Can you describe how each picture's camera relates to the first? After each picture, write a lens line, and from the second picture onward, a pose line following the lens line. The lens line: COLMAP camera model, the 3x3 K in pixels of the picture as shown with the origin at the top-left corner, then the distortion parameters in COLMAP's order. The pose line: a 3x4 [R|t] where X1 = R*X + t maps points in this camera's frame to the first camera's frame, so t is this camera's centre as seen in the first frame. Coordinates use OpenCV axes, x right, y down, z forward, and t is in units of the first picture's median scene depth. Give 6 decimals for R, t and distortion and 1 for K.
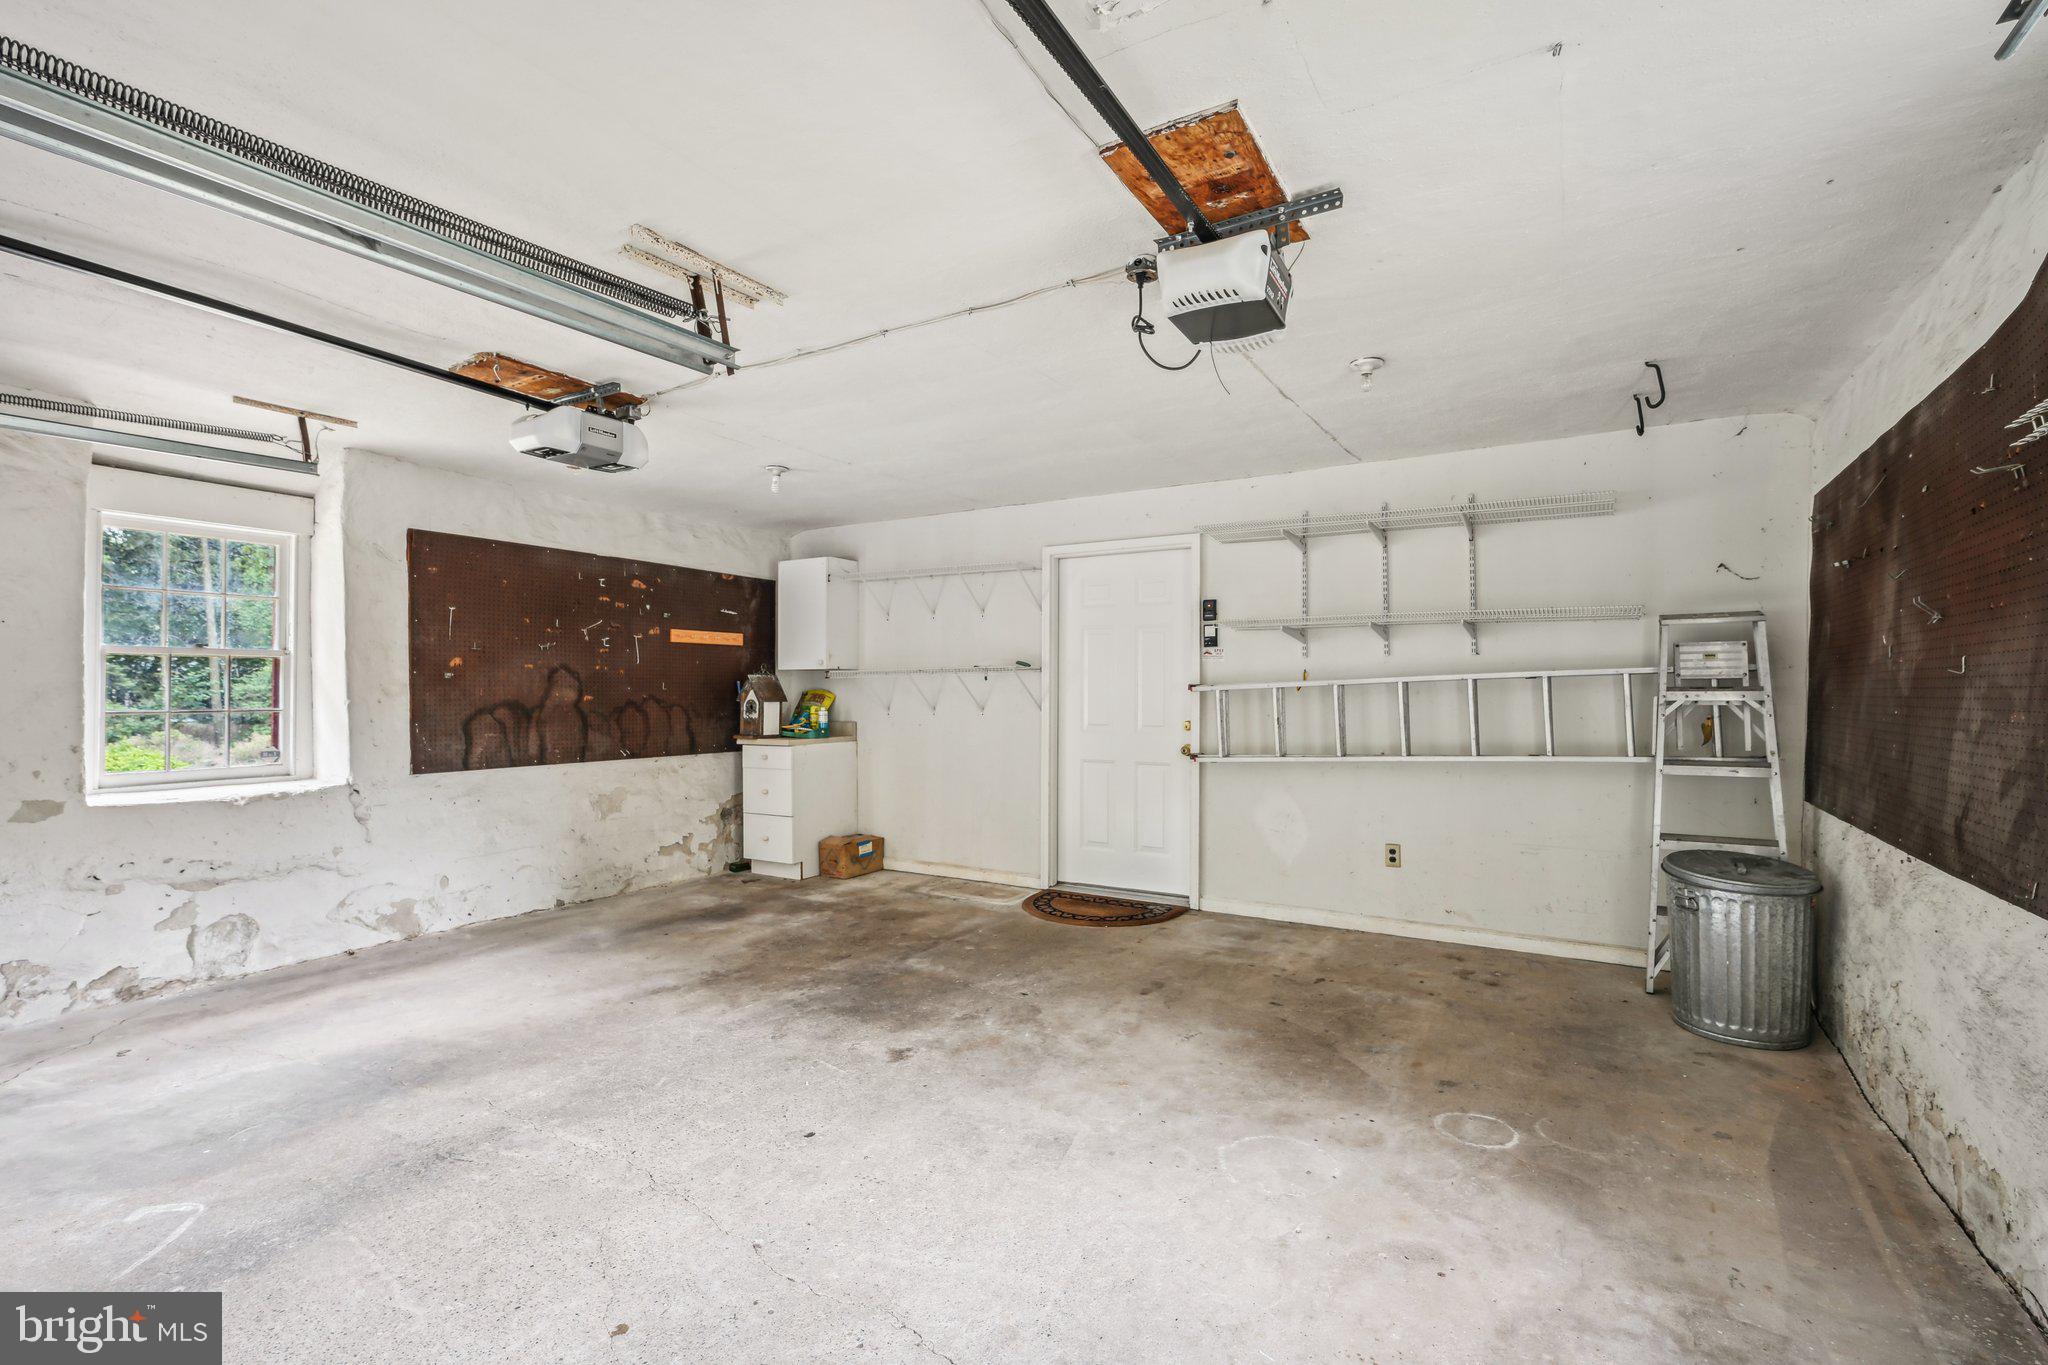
lens RADIAL K [[930.5, 0, 1018.3], [0, 930.5, 687.9], [0, 0, 1]] dist [-0.000323, -0.000540]
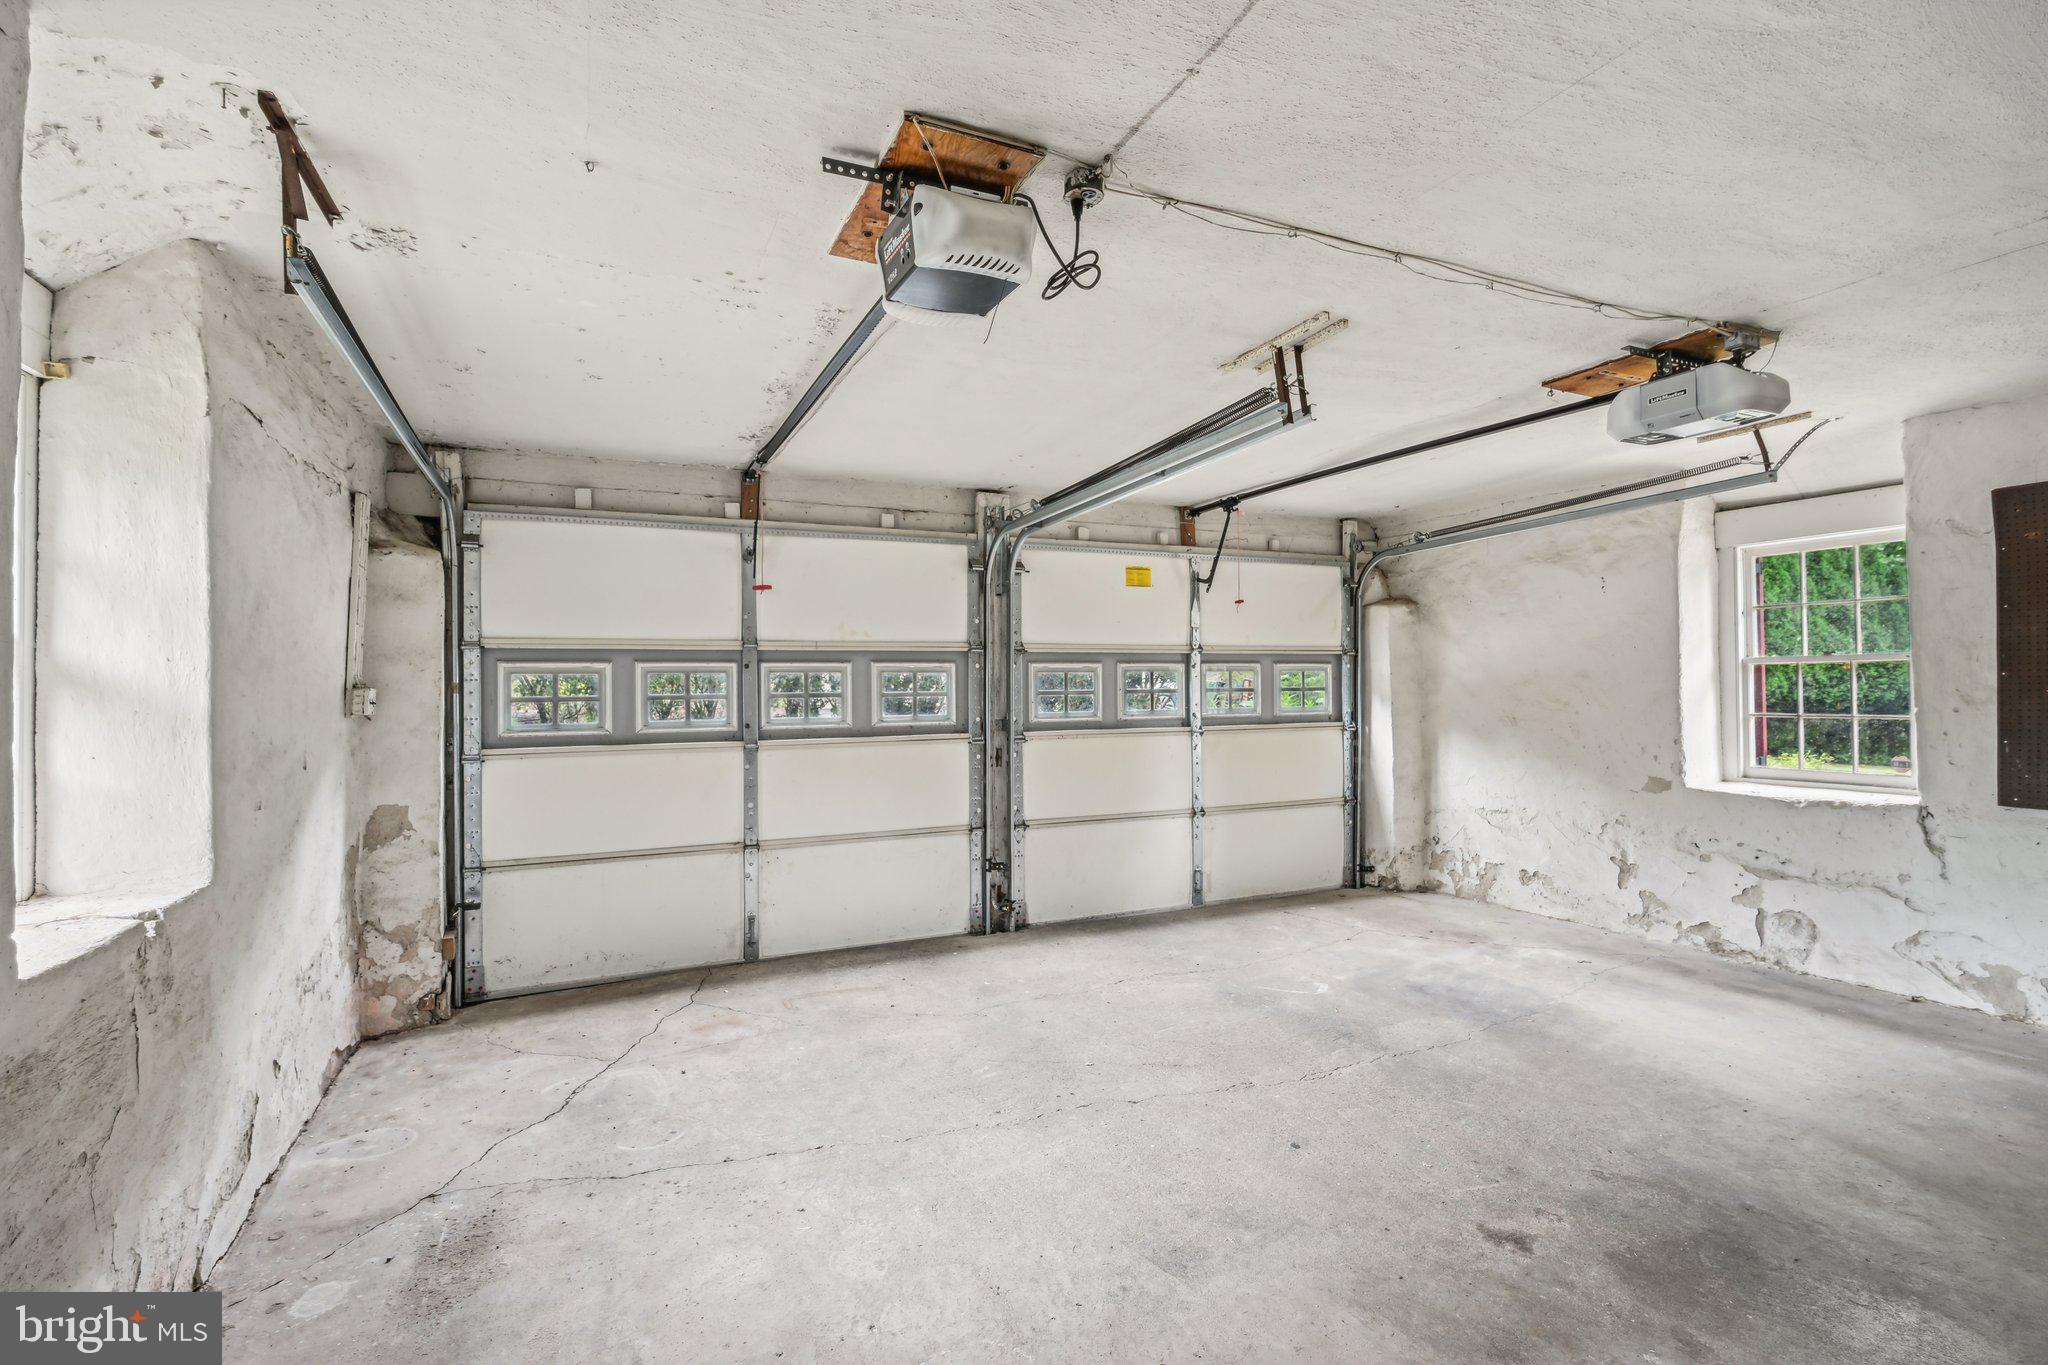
lens RADIAL K [[930.5, 0, 1015.7], [0, 930.5, 680.5], [0, 0, 1]] dist [-0.000323, -0.000540]
pose [[-0.565673, -0.005324, -0.824612, 0.535020], [0.008964, 0.999880, -0.012605, -0.010449], [0.824581, -0.014522, -0.565558, 0.906103]]
